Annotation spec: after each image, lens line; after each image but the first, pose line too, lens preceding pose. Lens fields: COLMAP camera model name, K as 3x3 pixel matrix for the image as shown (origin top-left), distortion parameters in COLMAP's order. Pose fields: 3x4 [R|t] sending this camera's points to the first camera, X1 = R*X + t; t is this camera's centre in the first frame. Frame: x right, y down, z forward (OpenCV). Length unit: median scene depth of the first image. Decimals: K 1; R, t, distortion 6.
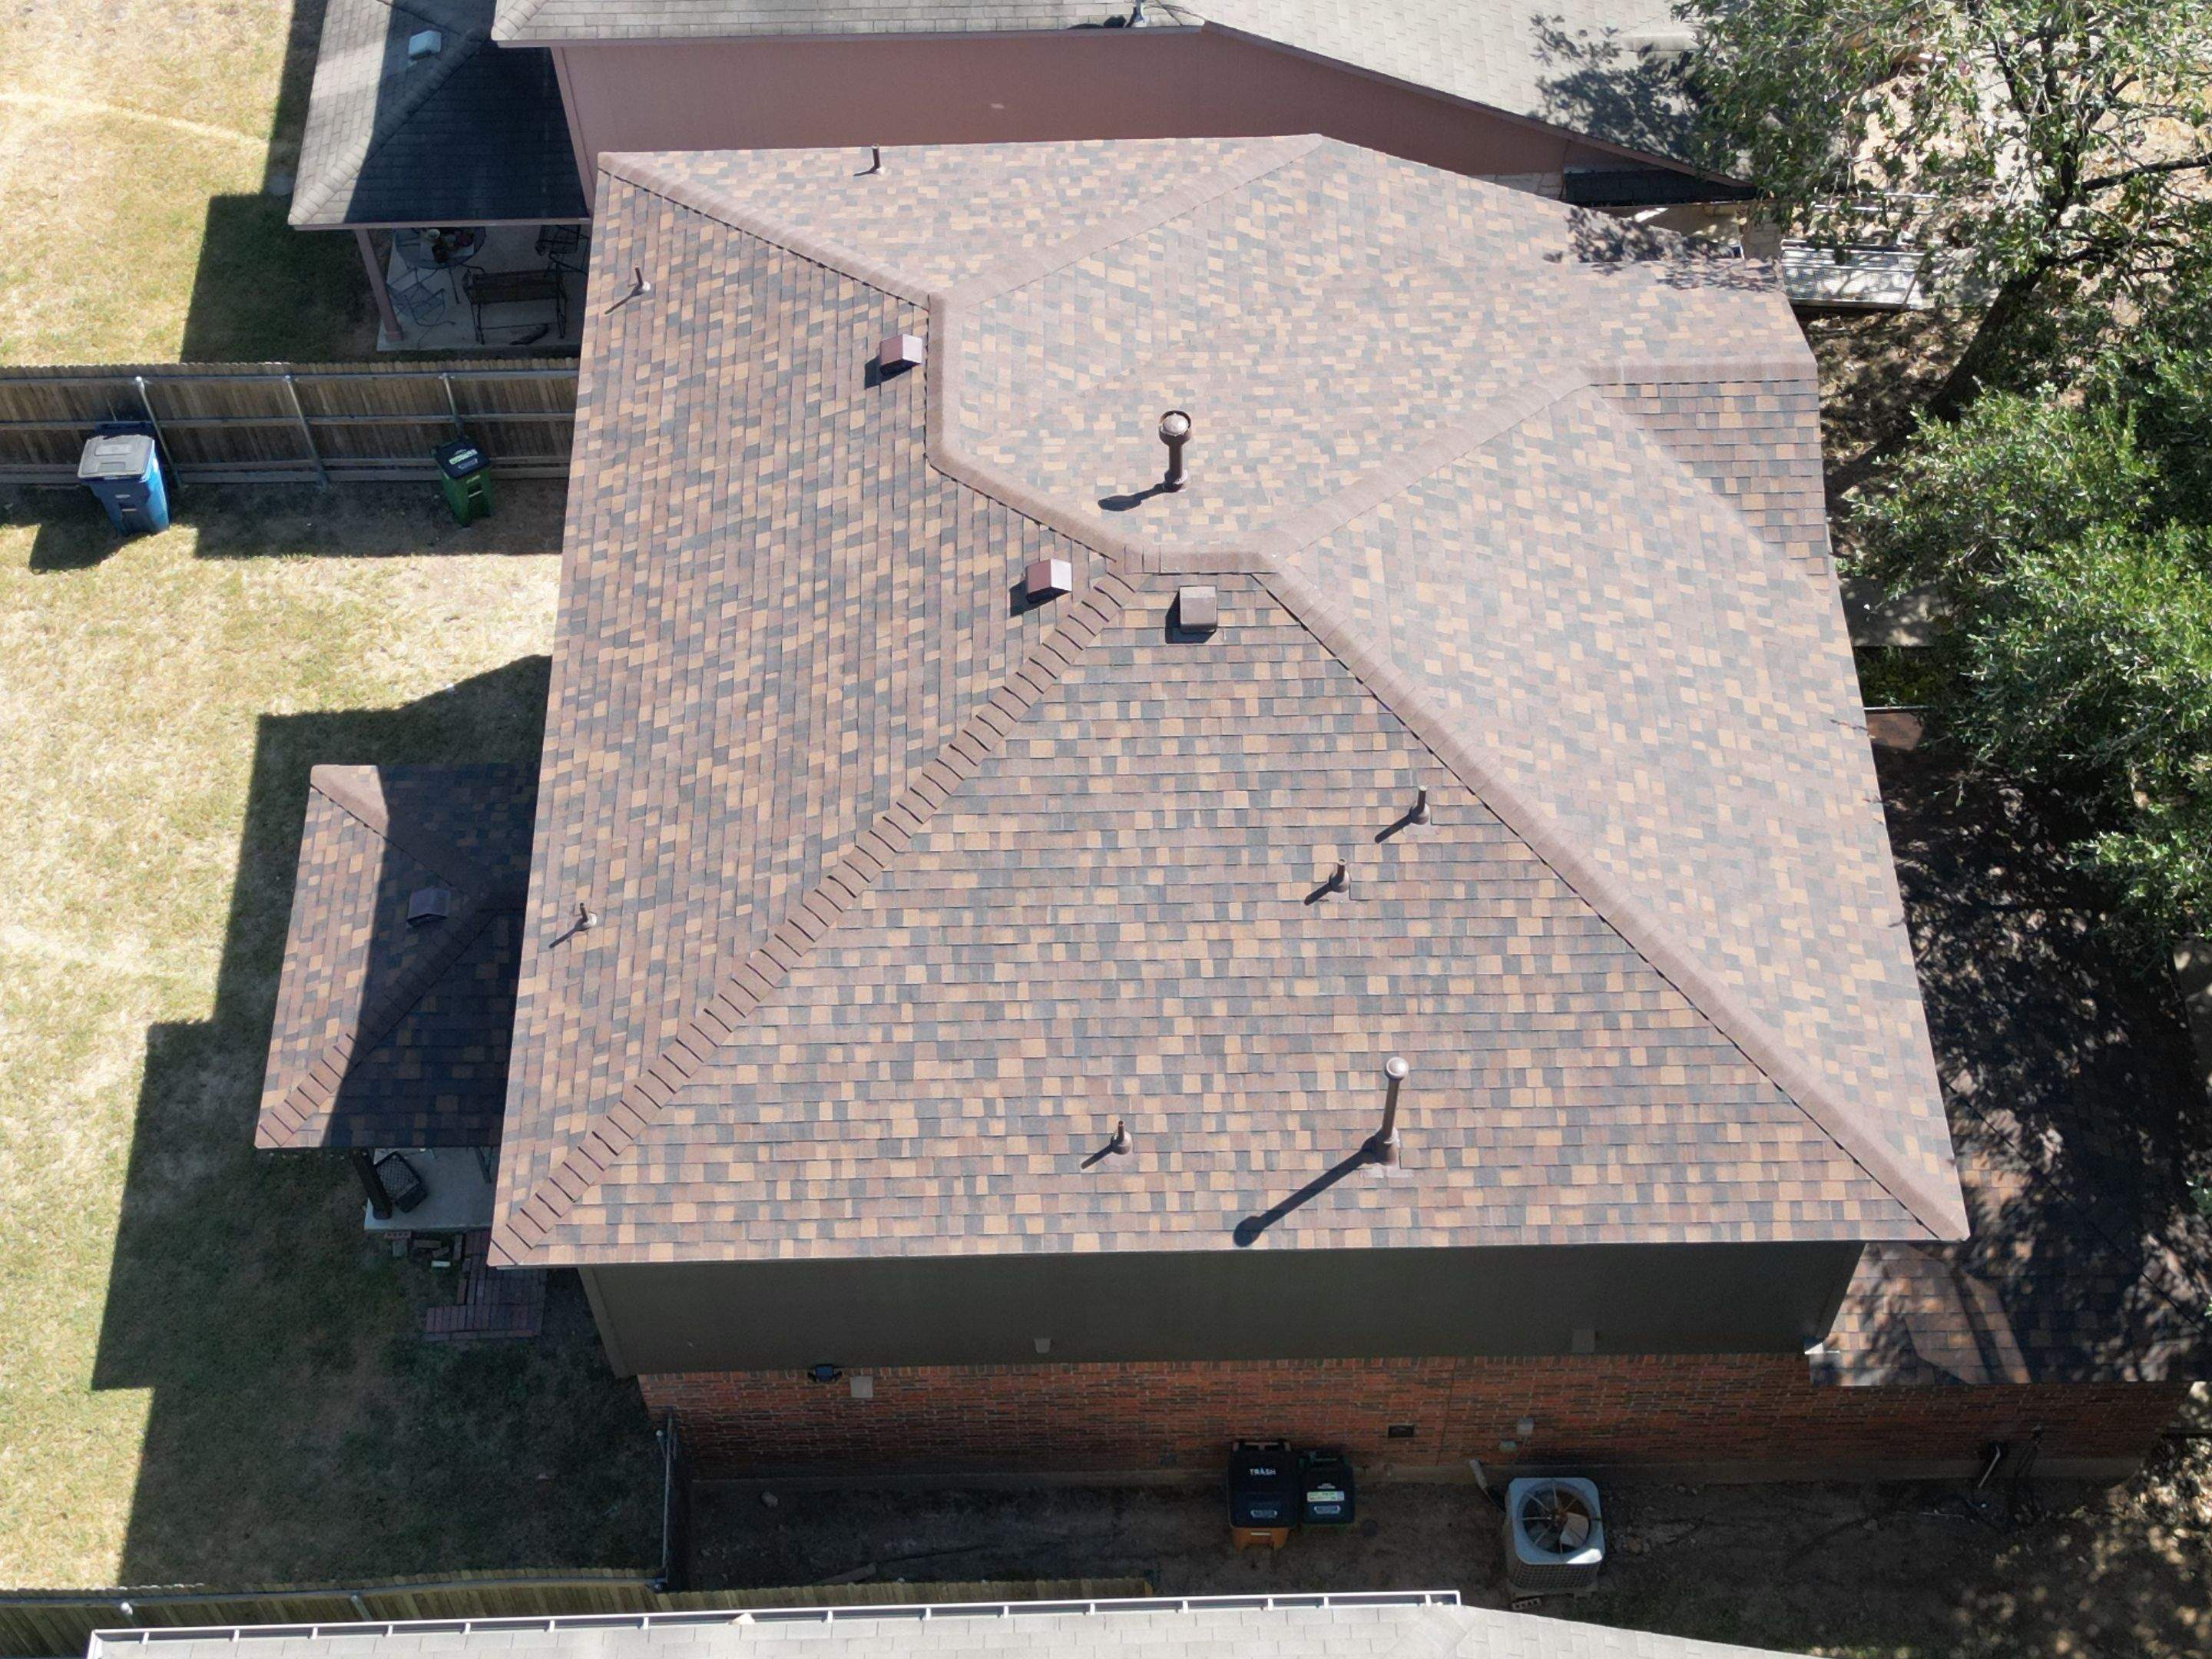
lens RADIAL K [[3086.6, 0, 1103.3], [0, 3086.6, 837.2], [0, 0, 1]] dist [0.093078, 0.000000]
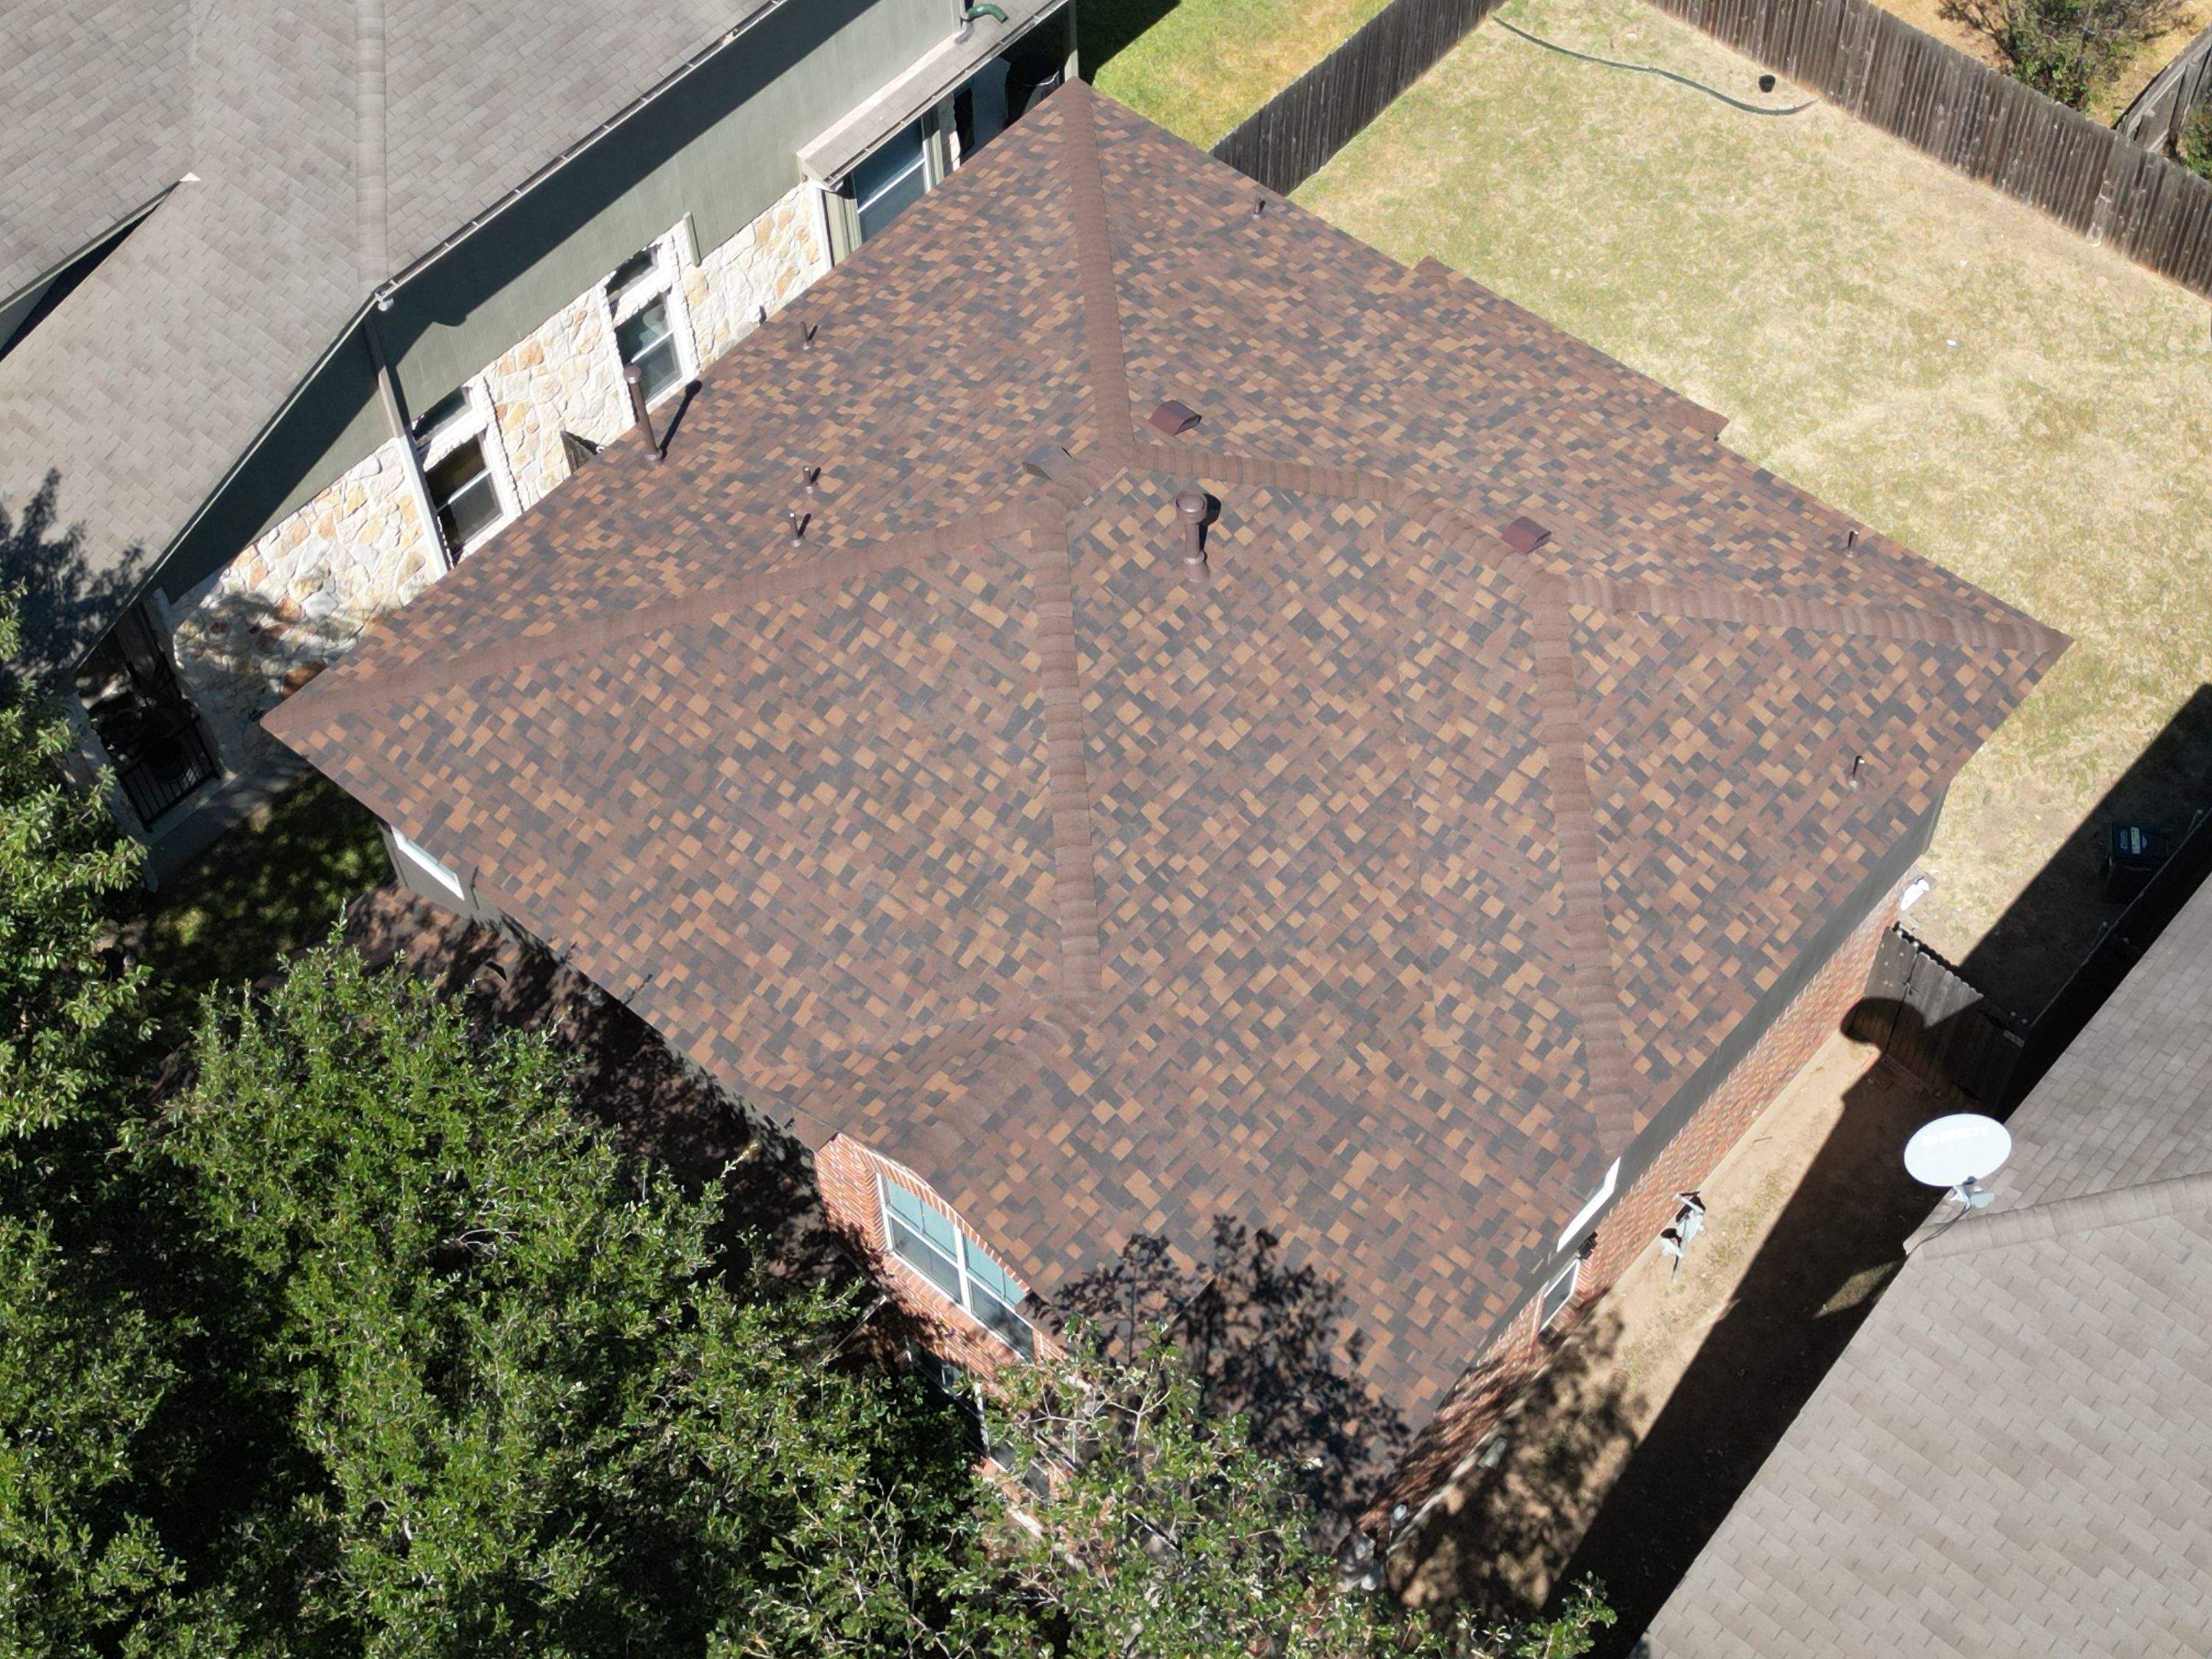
lens RADIAL K [[3086.6, 0, 1092.1], [0, 3086.6, 843.1], [0, 0, 1]] dist [0.093078, 0.000000]
pose [[-0.669630, 0.627064, -0.397979, 0.511831], [-0.591575, -0.126351, 0.796288, -0.920334], [0.449038, 0.768652, 0.455563, 0.568223]]
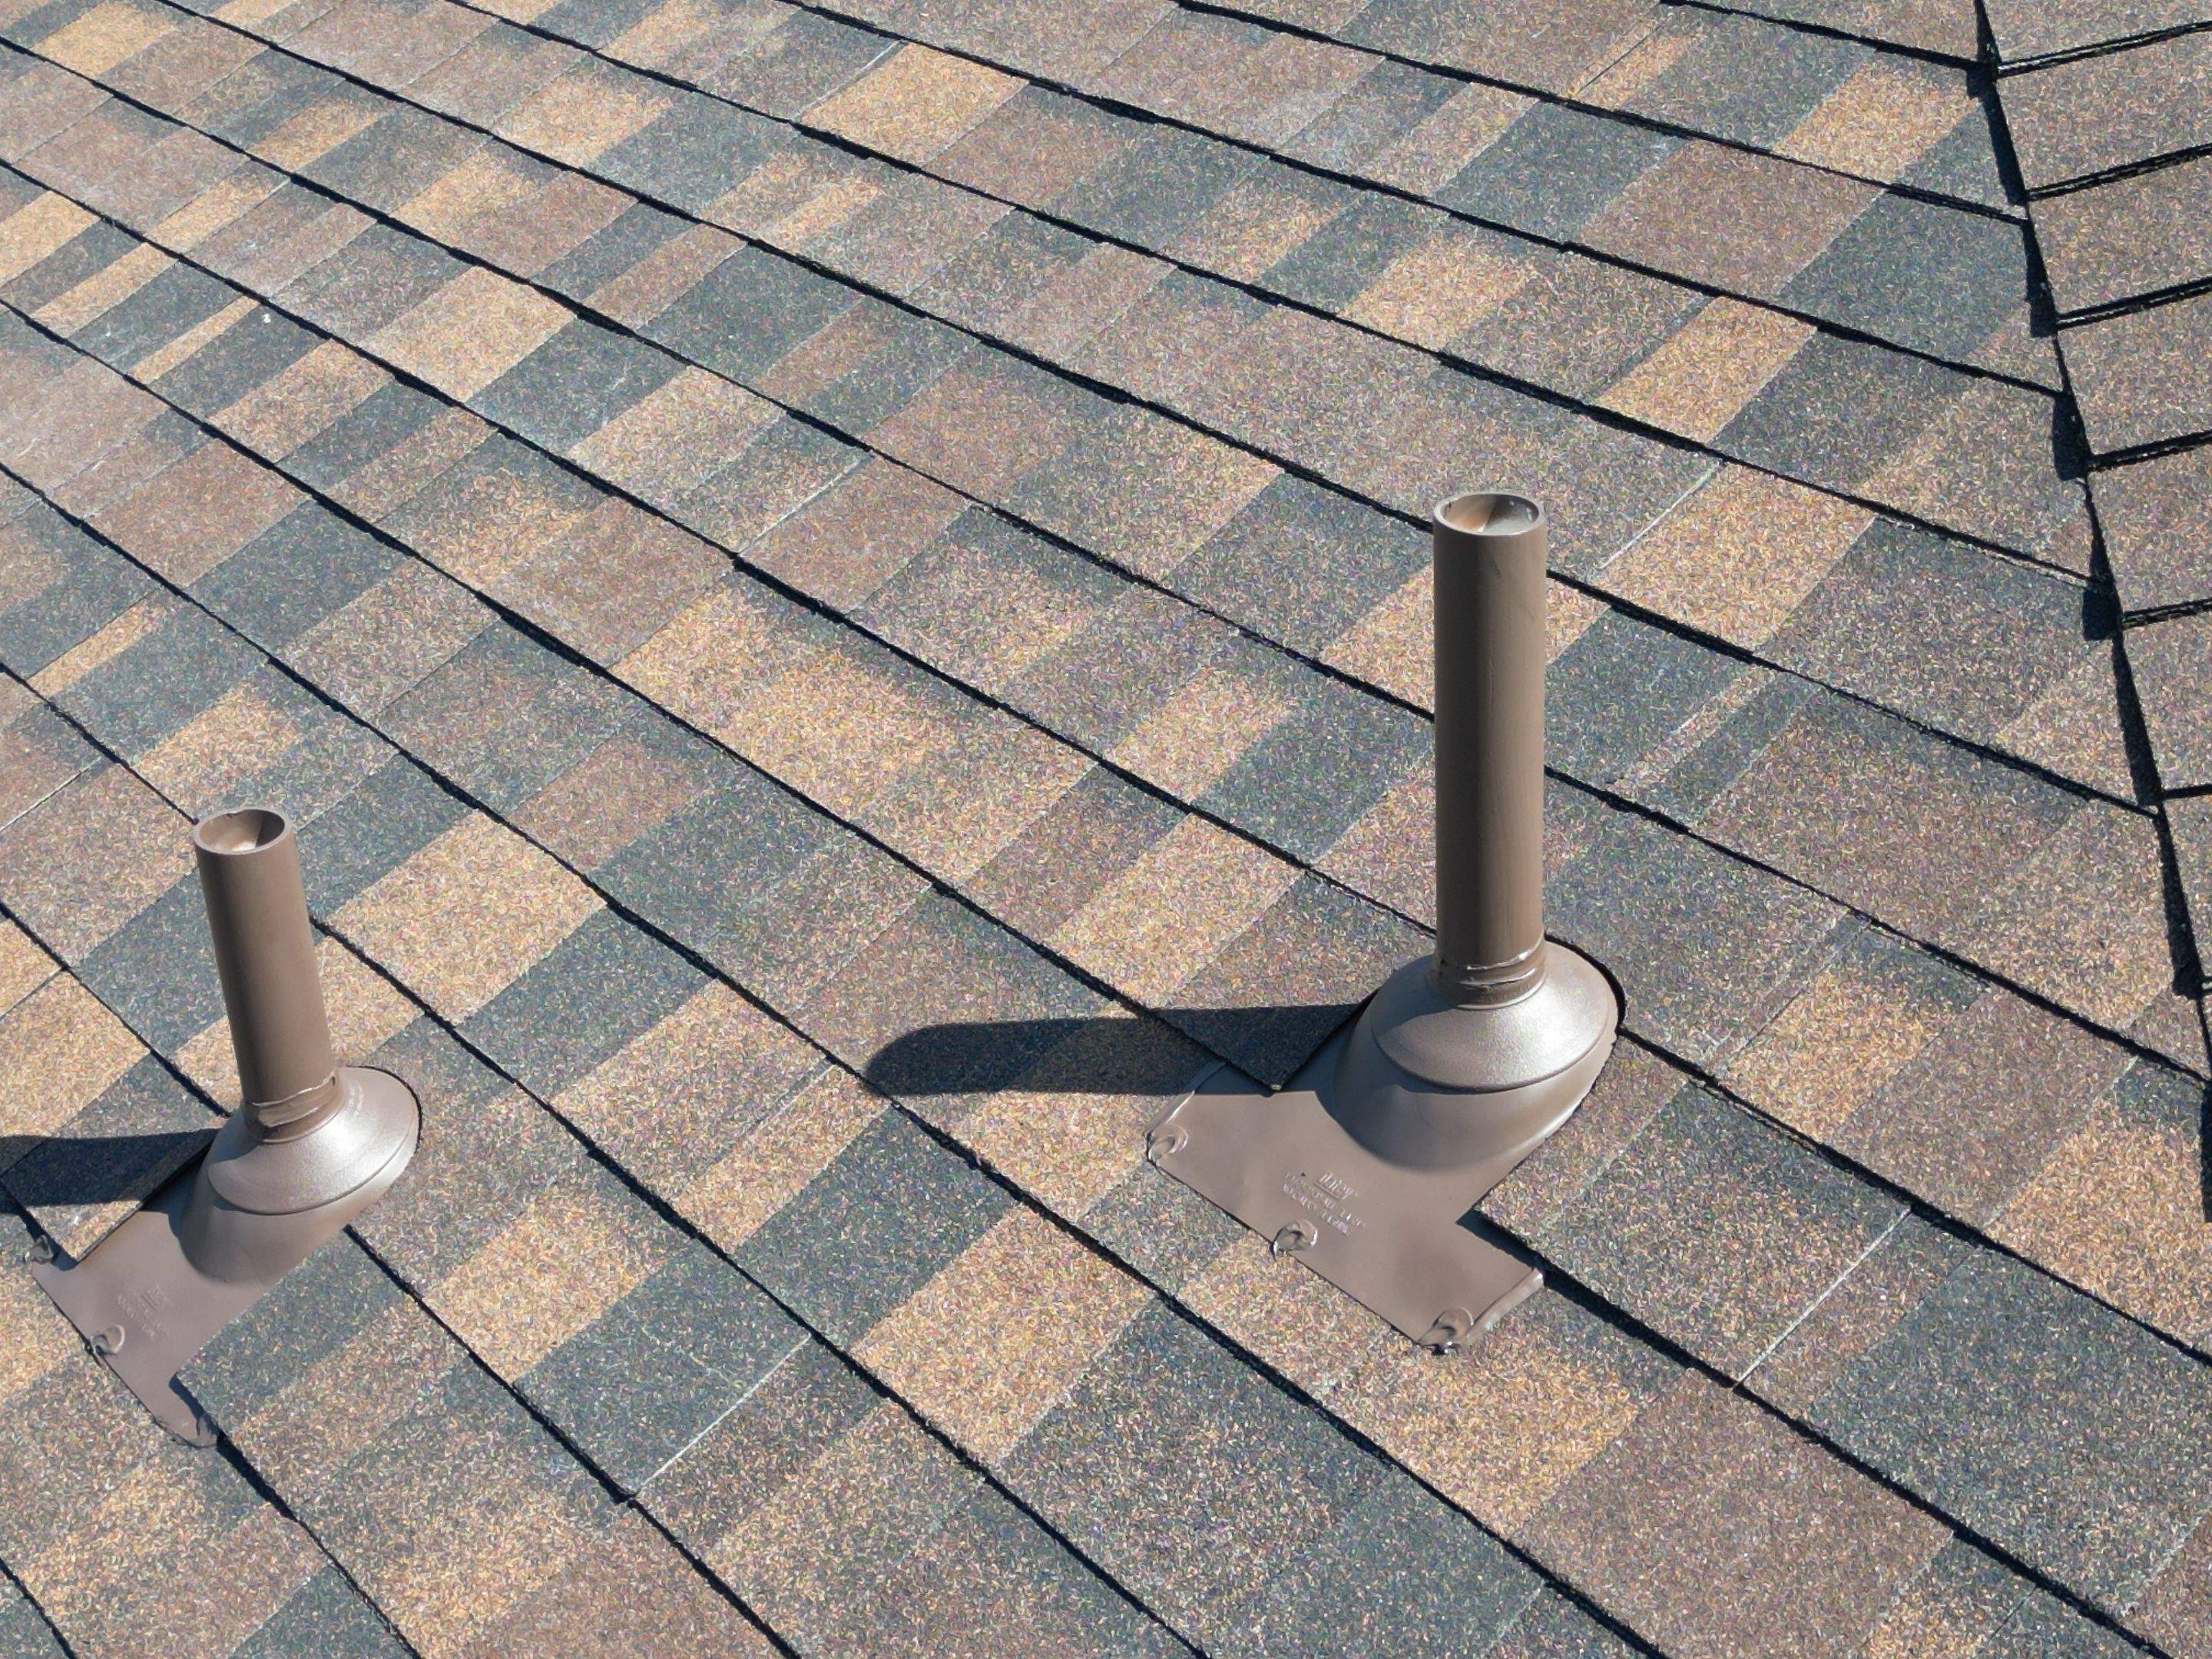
lens RADIAL K [[3086.6, 0, 1105.6], [0, 3086.6, 829.9], [0, 0, 1]] dist [0.093078, 0.000000]
pose [[0.629485, 0.379947, -0.677783, 0.136470], [-0.638273, 0.750305, -0.172189, 0.006775], [0.443121, 0.541001, 0.714816, 0.866367]]
